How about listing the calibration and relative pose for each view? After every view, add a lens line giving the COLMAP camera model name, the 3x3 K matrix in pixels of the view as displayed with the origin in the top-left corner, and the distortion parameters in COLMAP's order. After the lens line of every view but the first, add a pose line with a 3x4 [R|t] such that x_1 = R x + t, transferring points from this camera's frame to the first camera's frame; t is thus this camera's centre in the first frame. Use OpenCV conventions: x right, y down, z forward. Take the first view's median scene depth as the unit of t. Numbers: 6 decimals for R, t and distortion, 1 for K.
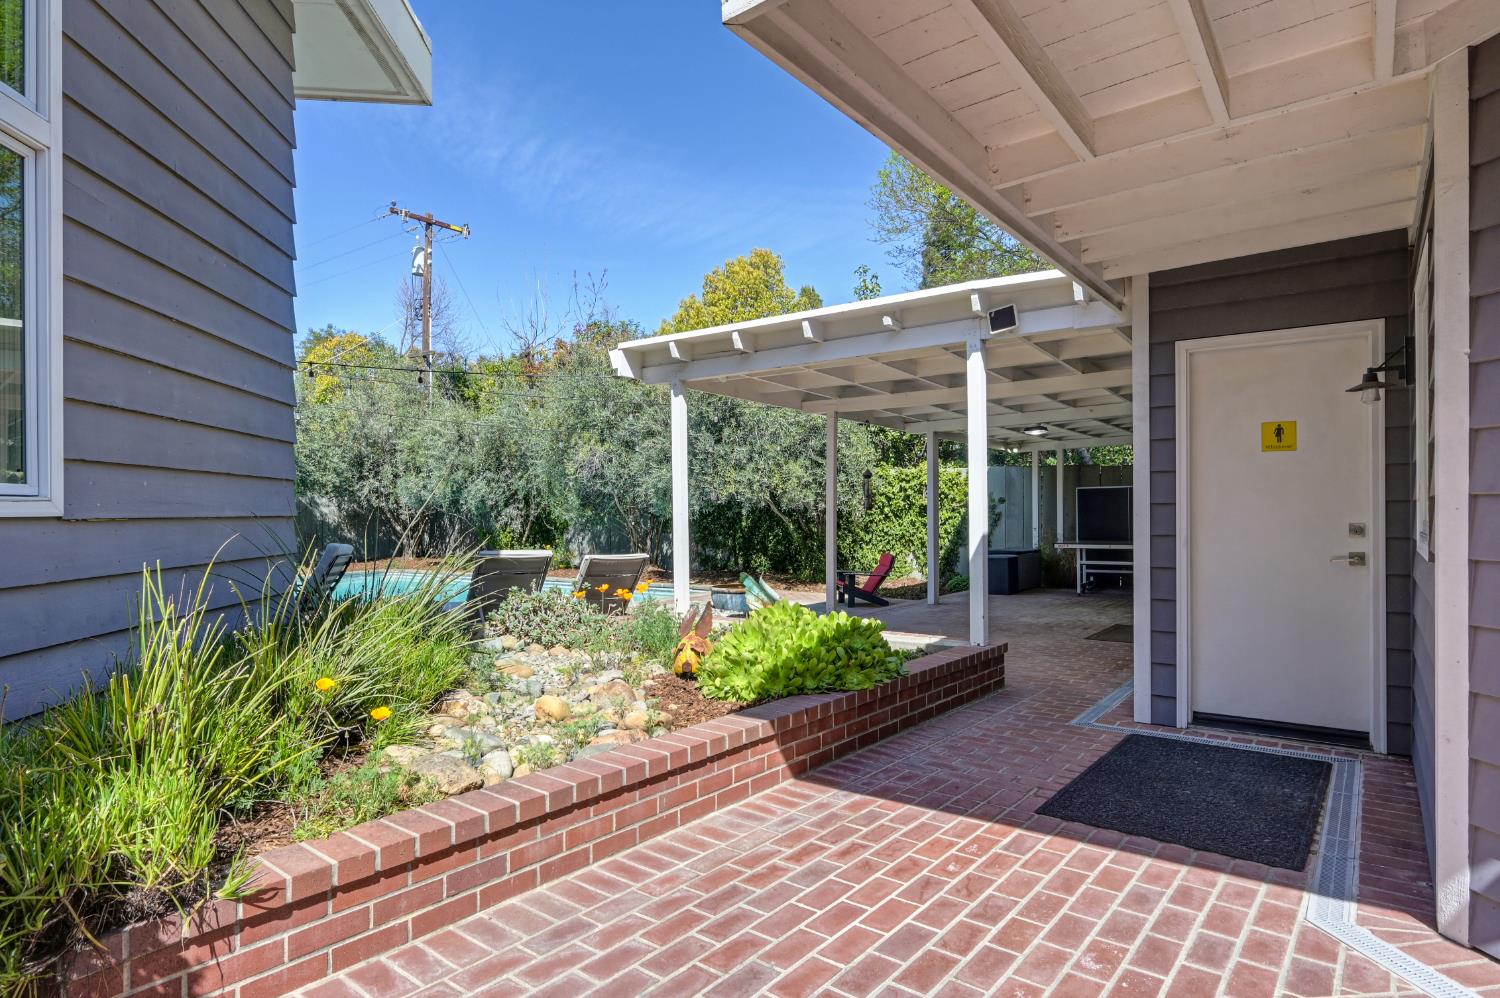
lens RADIAL K [[839.9, 0, 747.7], [0, 839.9, 512.6], [0, 0, 1]] dist [-0.000240, 0.000161]
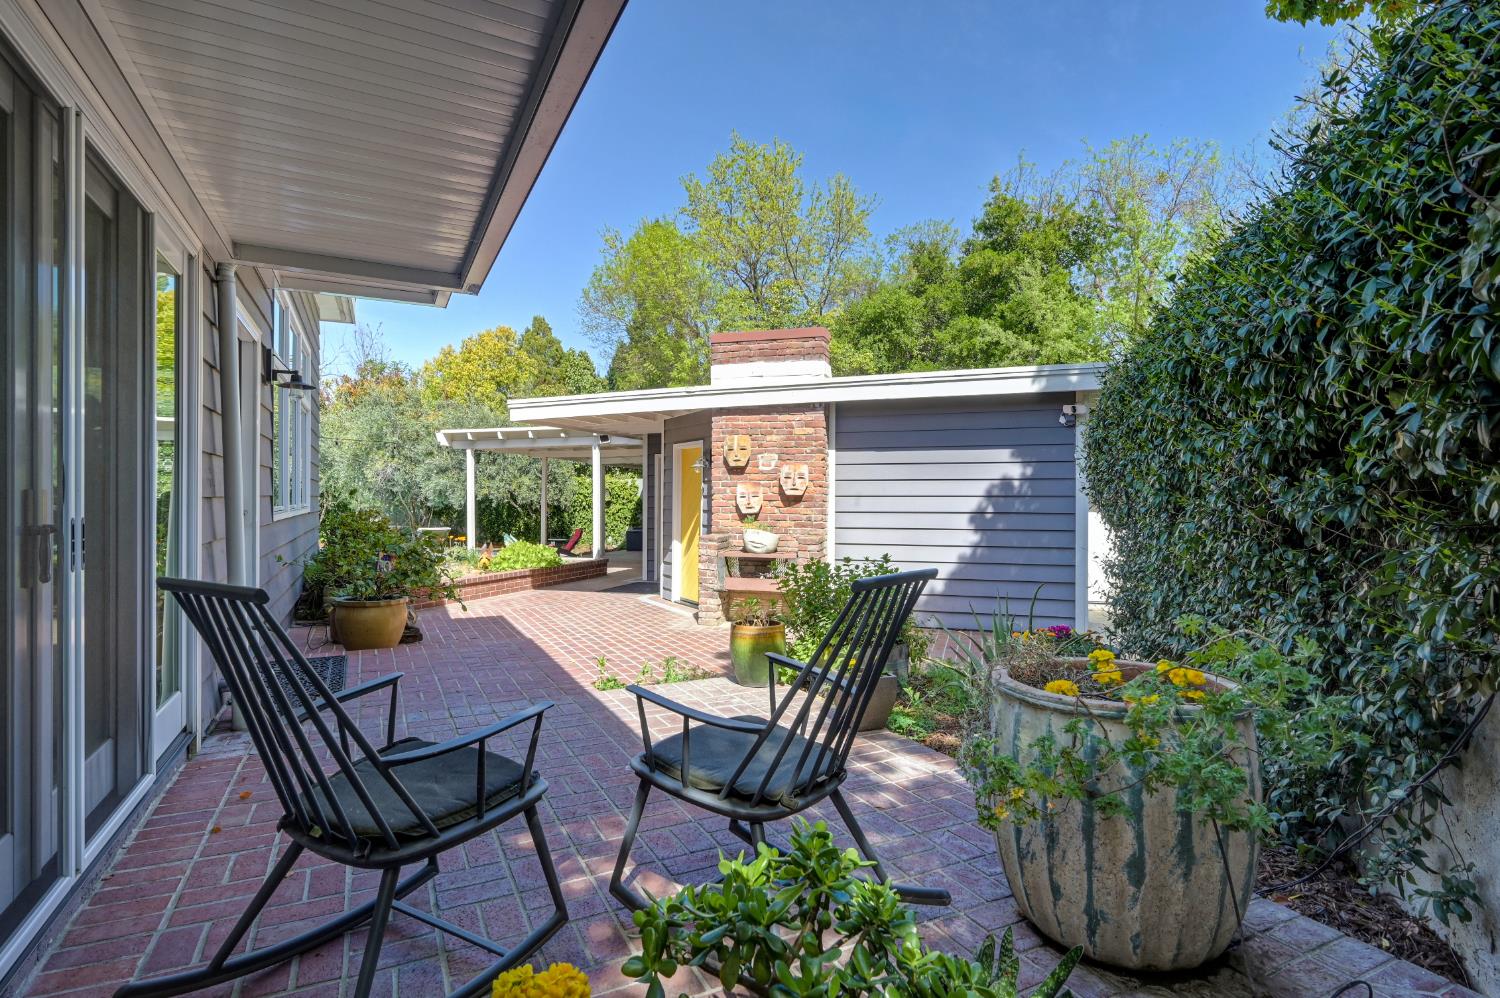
lens RADIAL K [[764.3, 0, 750.0], [0, 764.3, 499.0], [0, 0, 1]] dist [-0.002898, -0.000460]
pose [[0.942746, 0.006021, 0.333456, -0.026457], [-0.005383, 0.999981, -0.002840, -0.009828], [-0.333467, 0.000882, 0.942761, -0.516057]]
